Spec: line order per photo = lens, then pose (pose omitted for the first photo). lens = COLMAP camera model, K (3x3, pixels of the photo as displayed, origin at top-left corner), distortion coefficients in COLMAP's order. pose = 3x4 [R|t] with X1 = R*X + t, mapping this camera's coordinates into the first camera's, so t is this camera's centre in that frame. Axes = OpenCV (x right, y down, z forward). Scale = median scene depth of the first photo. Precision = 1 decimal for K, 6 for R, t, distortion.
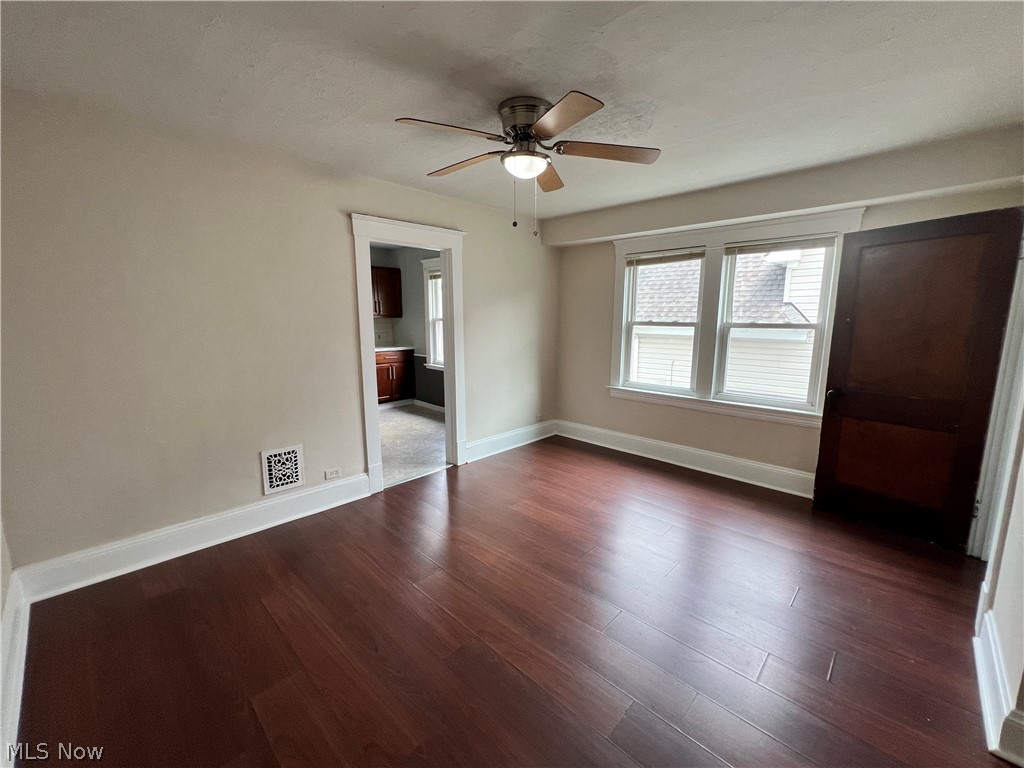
lens RADIAL K [[420.6, 0, 513.0], [0, 420.6, 385.9], [0, 0, 1]] dist [-0.001538, 0.001013]
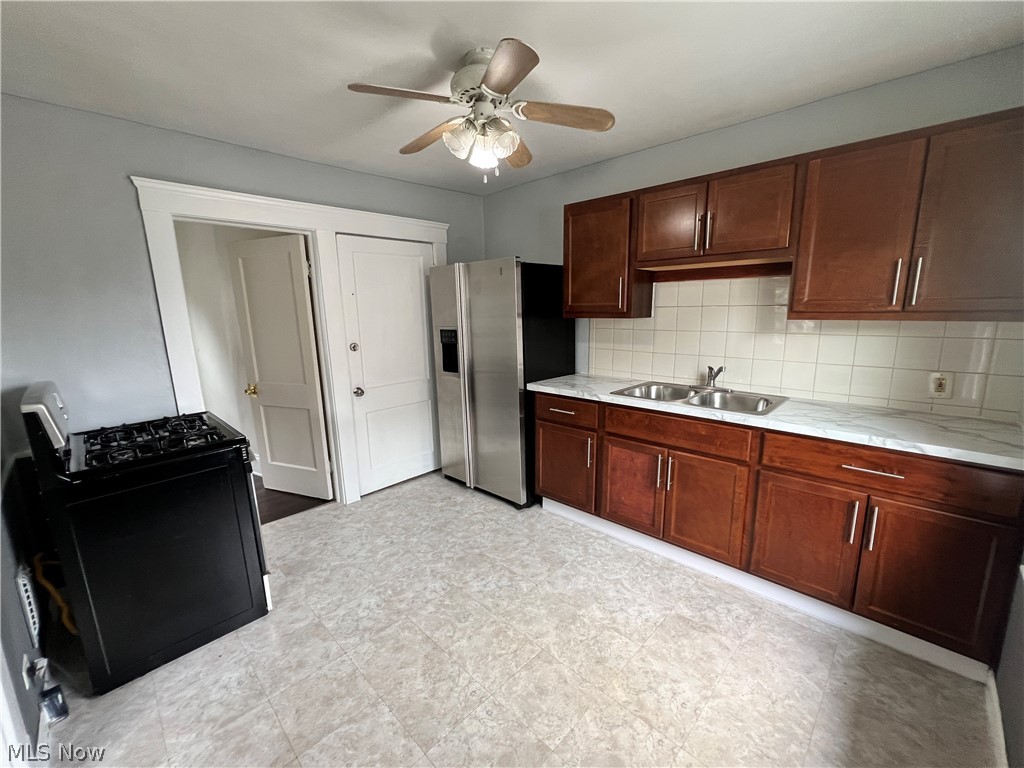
lens RADIAL K [[420.6, 0, 510.2], [0, 420.6, 384.7], [0, 0, 1]] dist [-0.001538, 0.001013]
pose [[-0.004446, 0.179198, -0.983803, -0.048536], [-0.144762, 0.973334, 0.177946, -0.191570], [0.989457, 0.143208, 0.021614, 1.067295]]
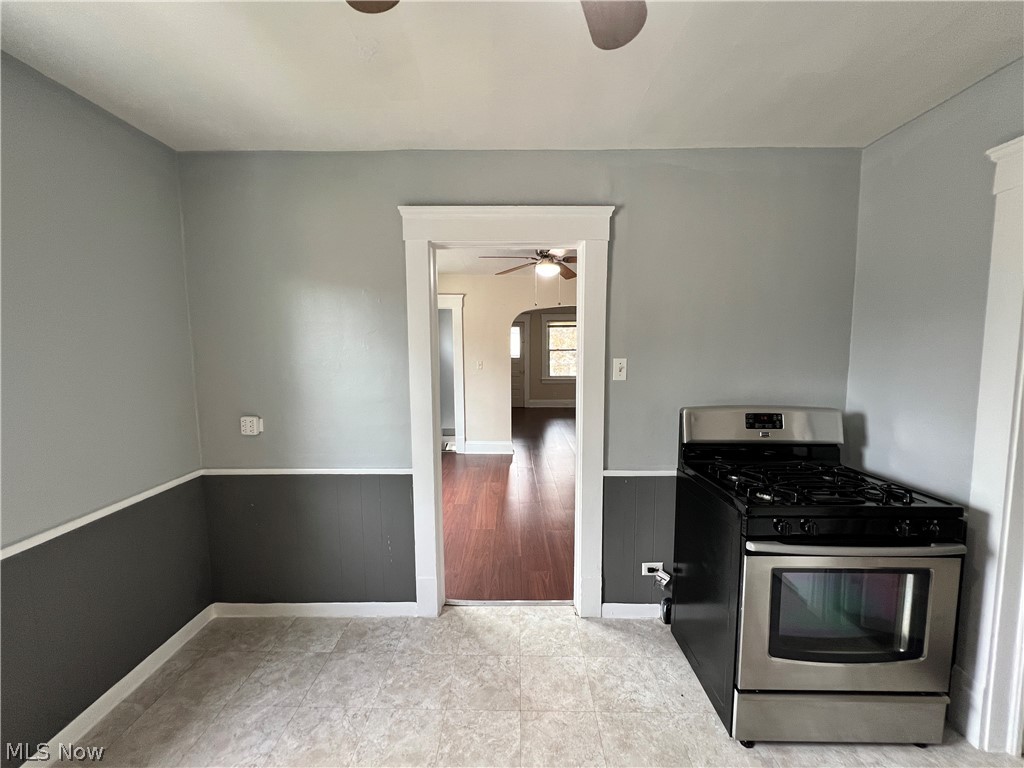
lens RADIAL K [[420.6, 0, 508.9], [0, 420.6, 385.5], [0, 0, 1]] dist [-0.001538, 0.001013]
pose [[-0.690112, -0.069728, 0.720335, -0.564172], [0.118881, 0.970904, 0.207877, -0.209638], [-0.713871, 0.229092, -0.661743, 1.150378]]
